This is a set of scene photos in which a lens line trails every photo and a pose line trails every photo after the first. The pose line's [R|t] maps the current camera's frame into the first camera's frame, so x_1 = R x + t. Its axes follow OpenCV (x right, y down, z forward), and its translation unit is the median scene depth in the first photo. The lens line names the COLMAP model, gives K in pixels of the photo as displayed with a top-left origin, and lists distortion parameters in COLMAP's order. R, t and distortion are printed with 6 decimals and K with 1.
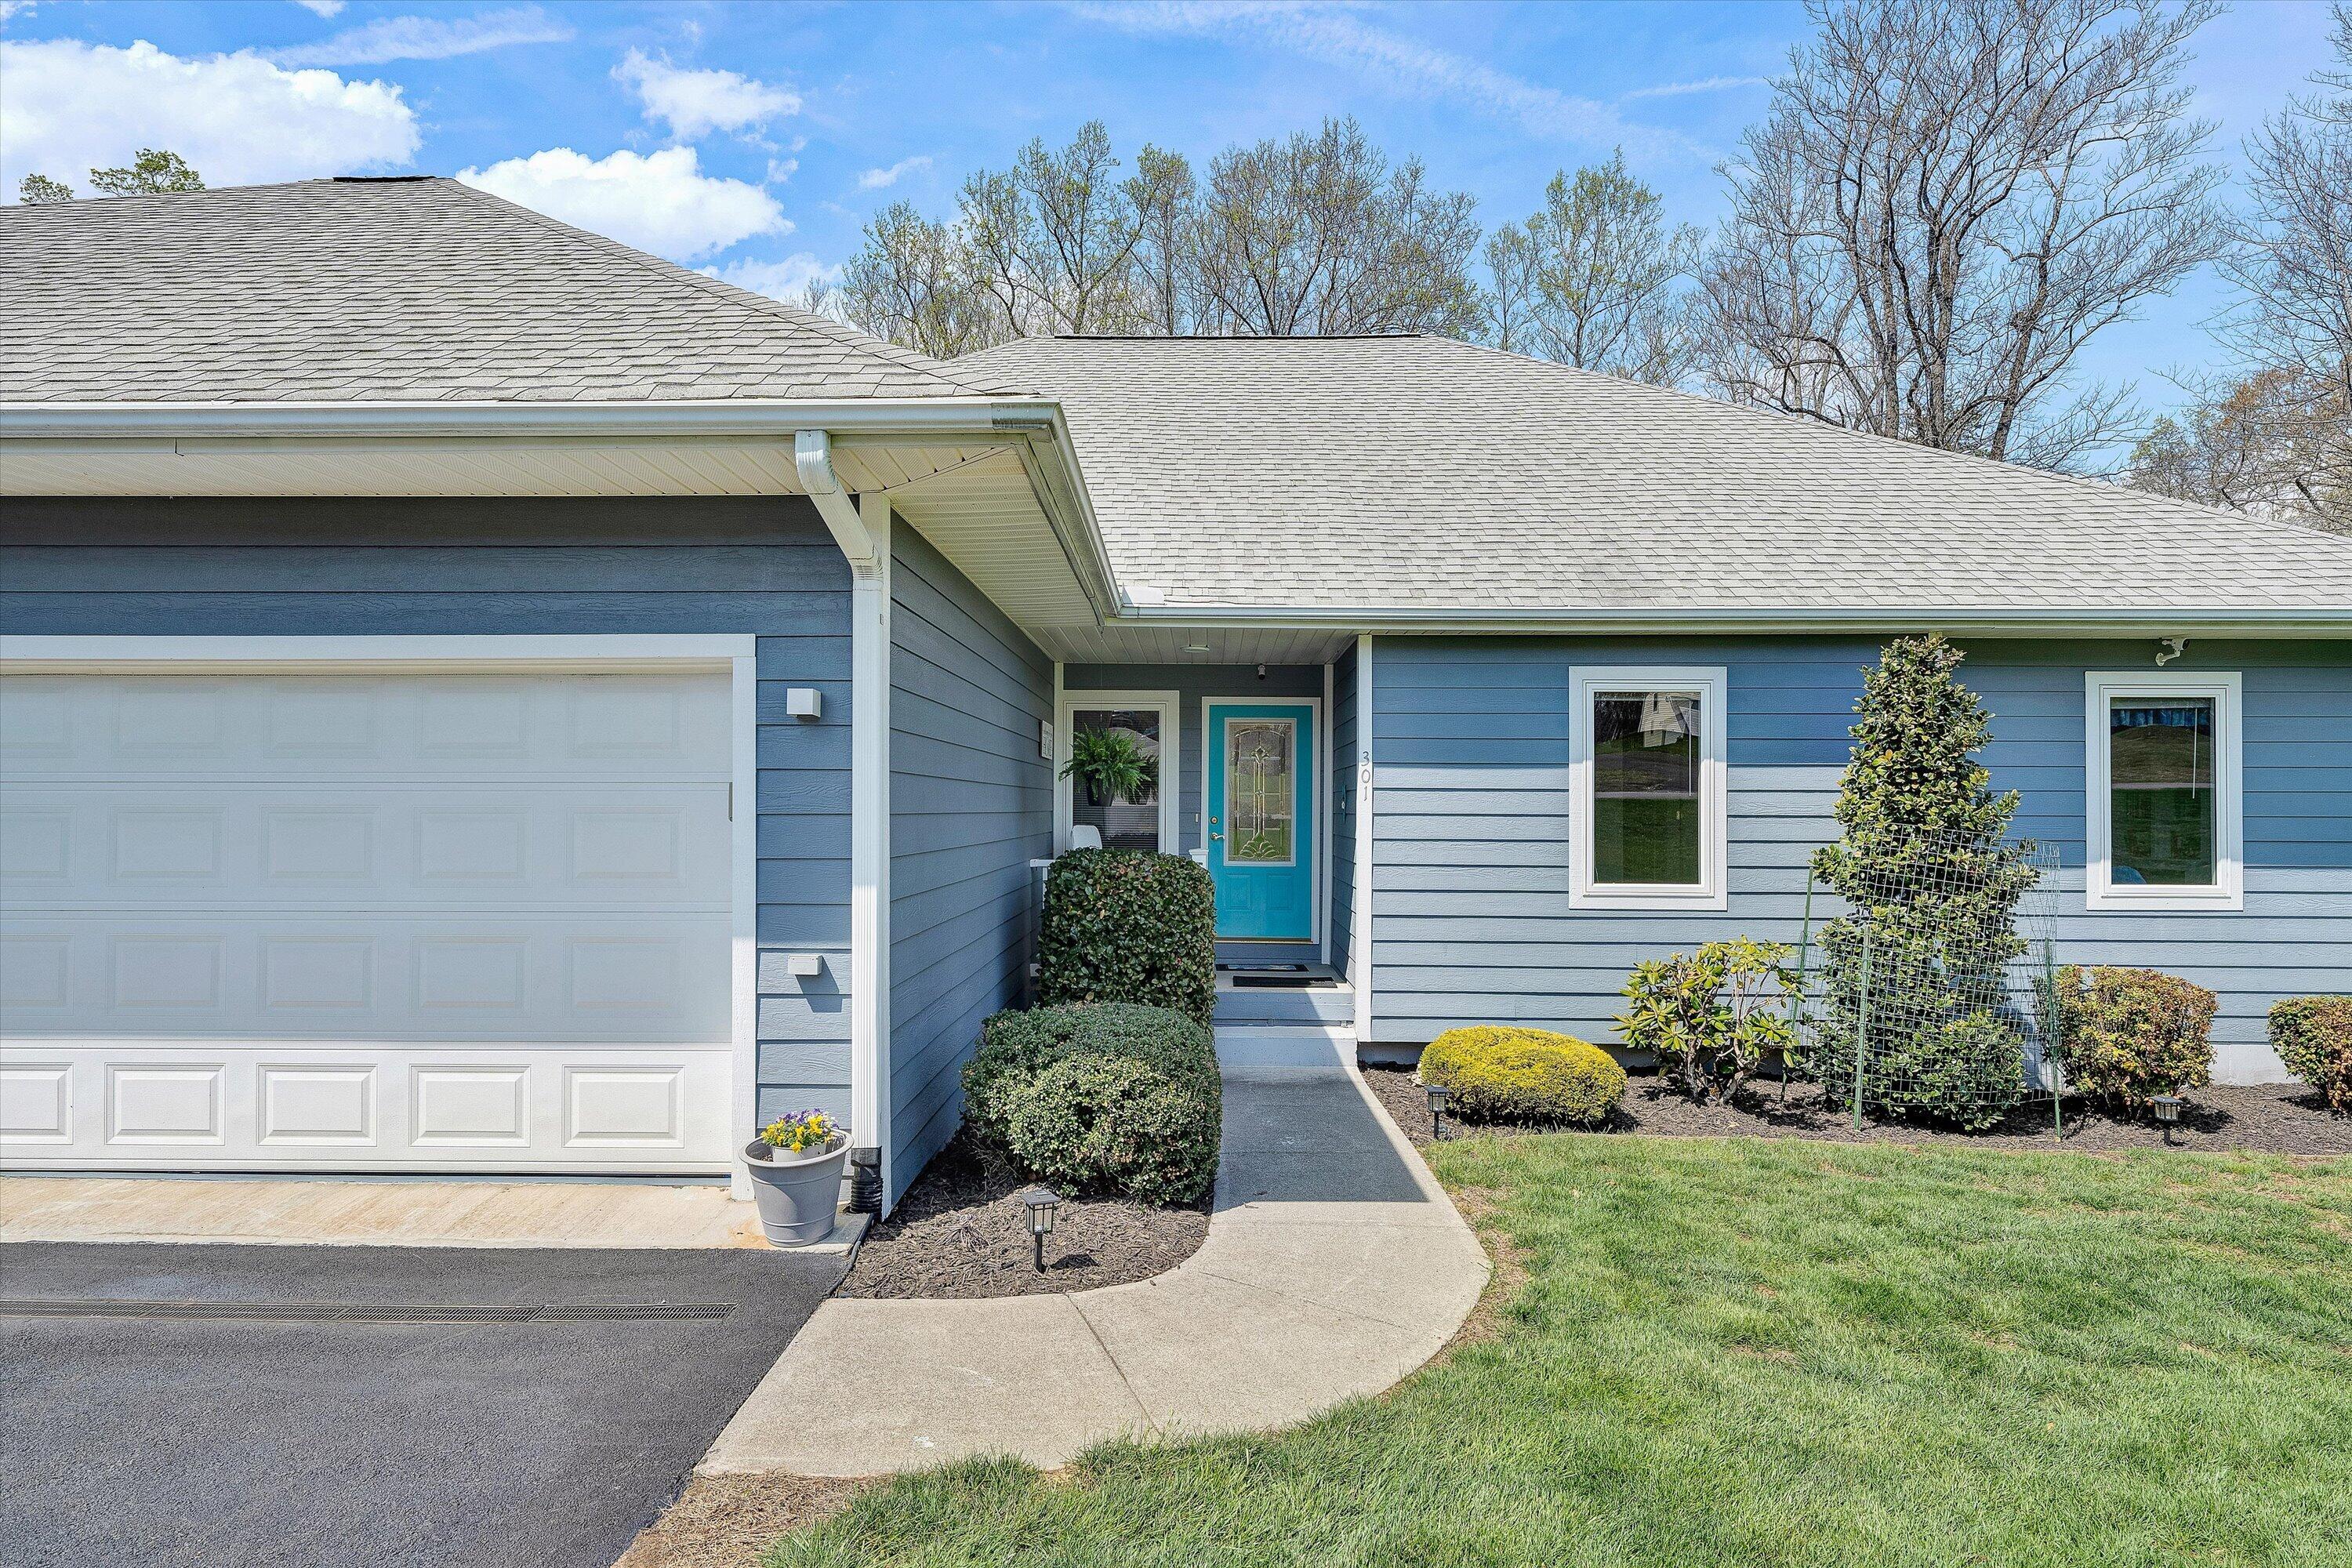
lens RADIAL K [[980.9, 0, 1176.0], [0, 980.9, 784.0], [0, 0, 1]] dist [-0.000043, 0.000019]
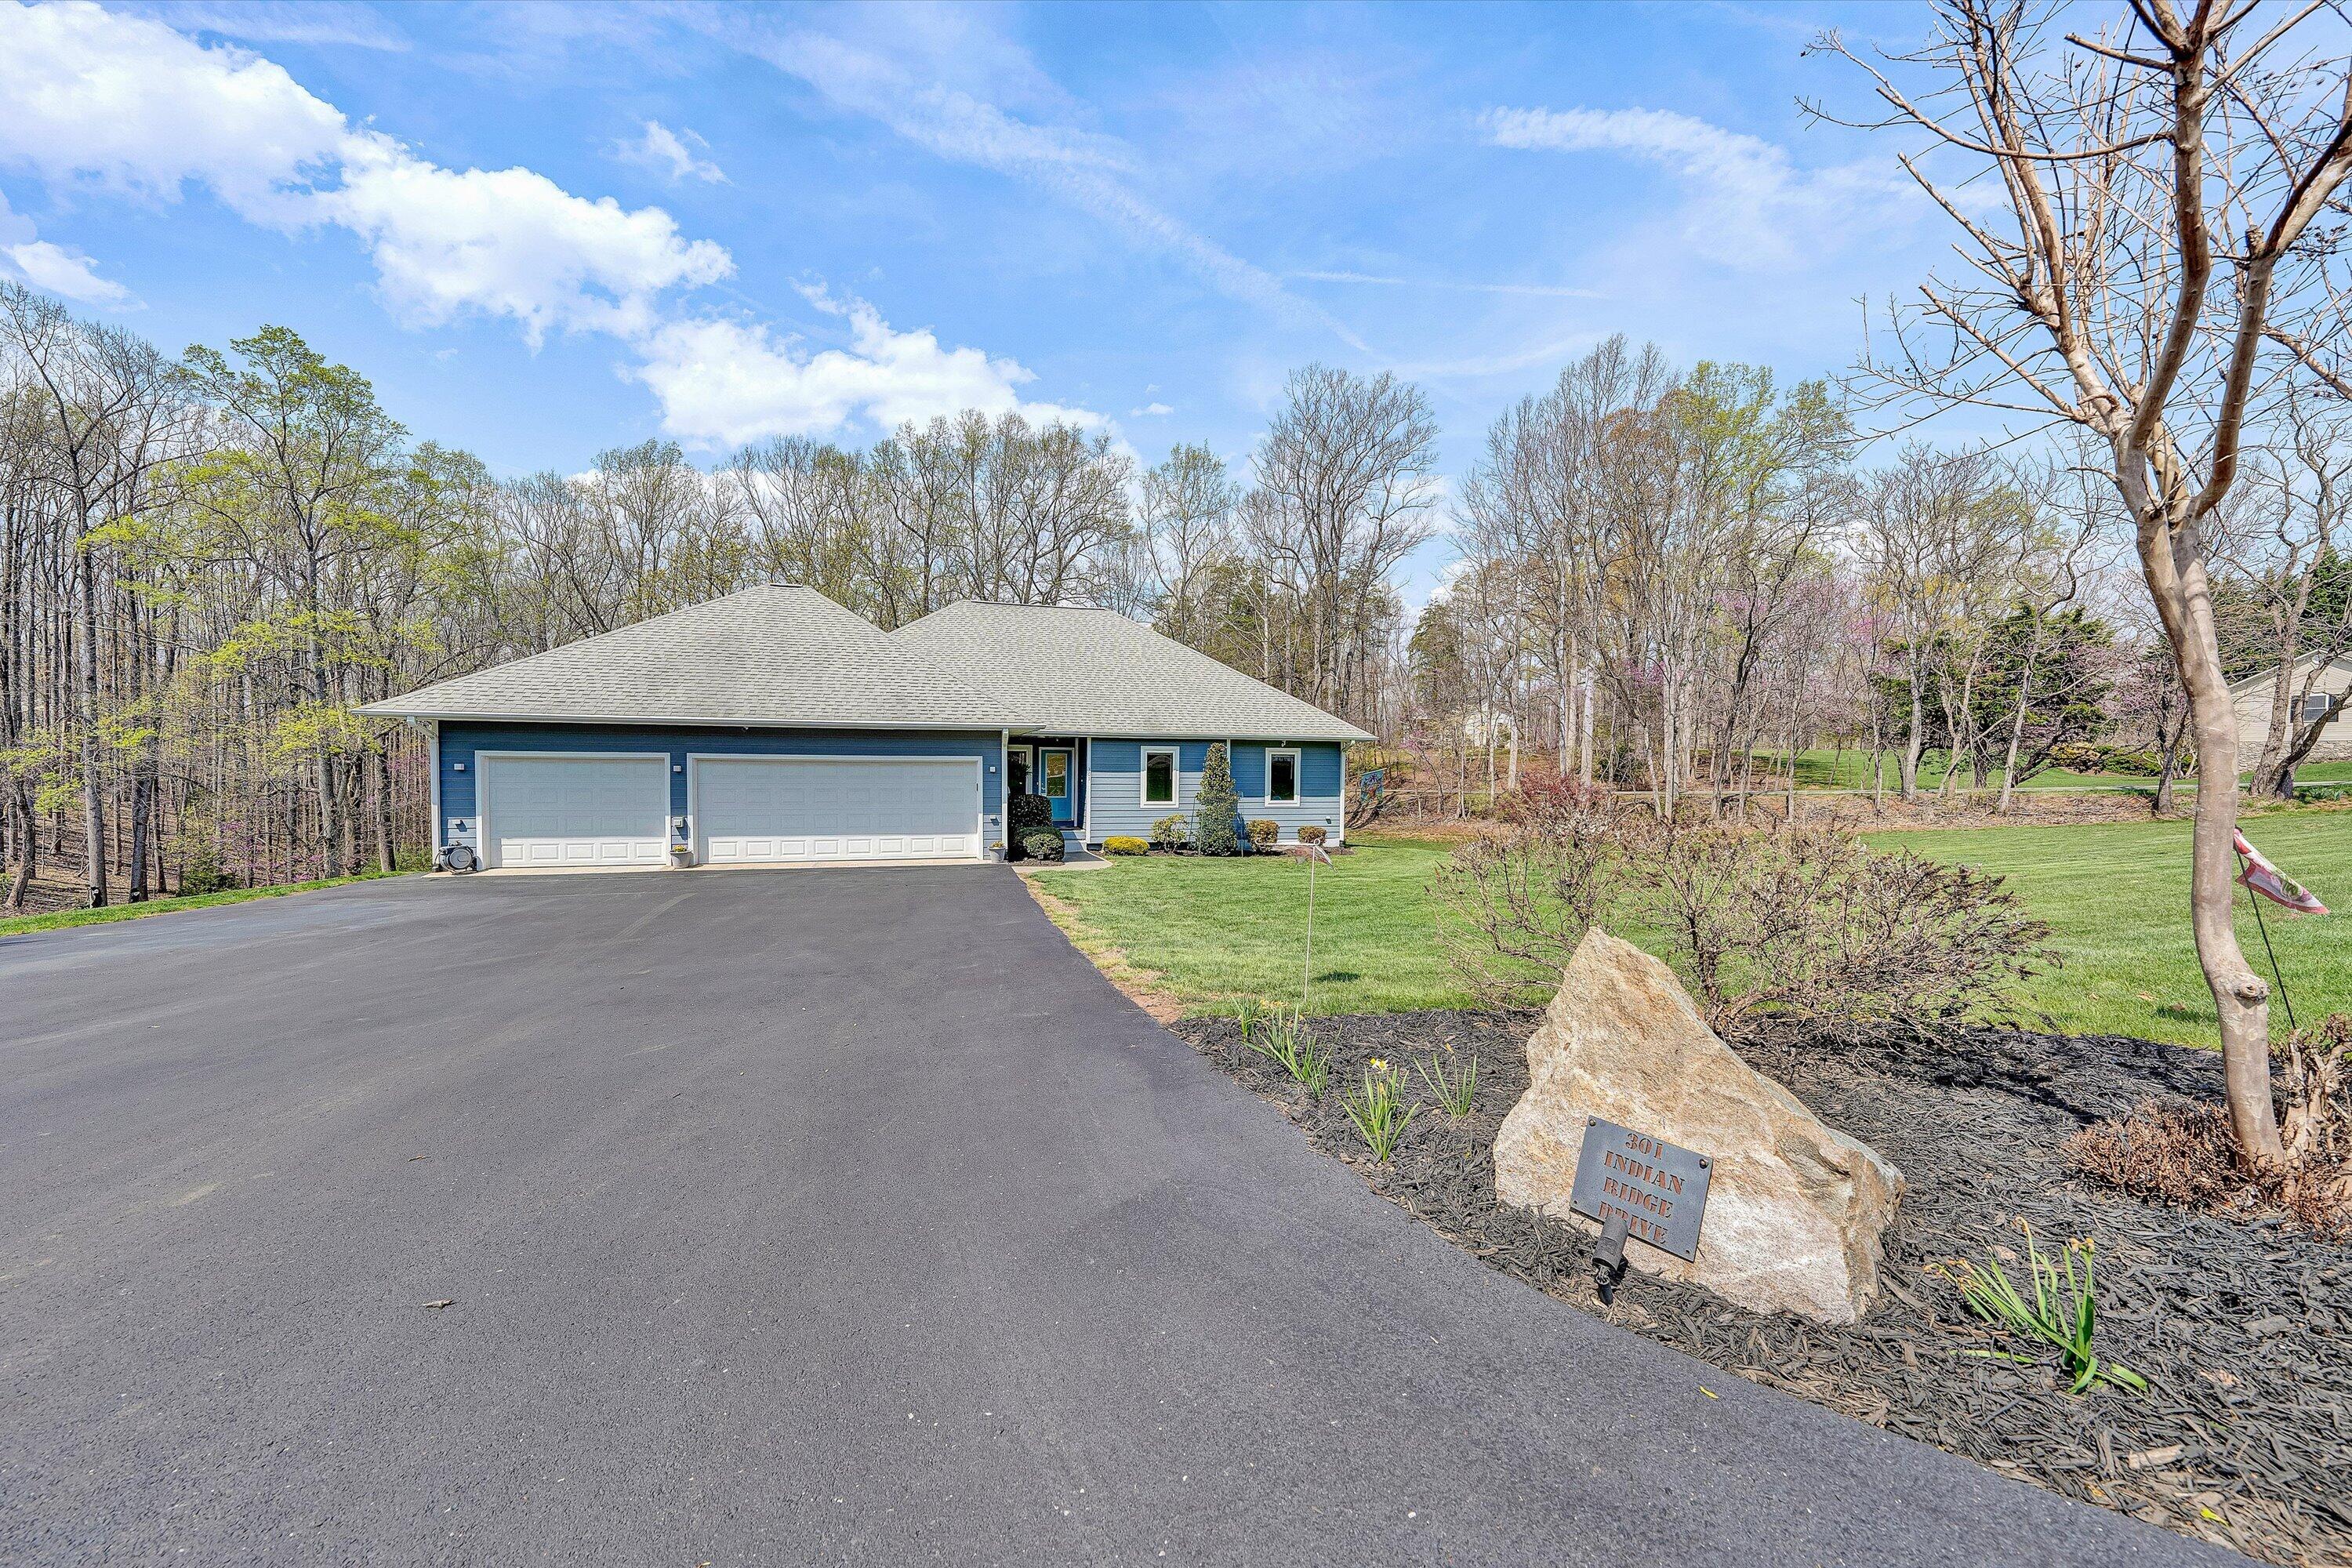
lens RADIAL K [[788.9, 0, 1176.0], [0, 788.9, 784.0], [0, 0, 1]] dist [0.000300, 0.000009]
pose [[0.944288, -0.002434, 0.329110, -0.496234], [-0.020315, 0.997635, 0.065667, -0.178347], [-0.328491, -0.068694, 0.942006, -1.992844]]
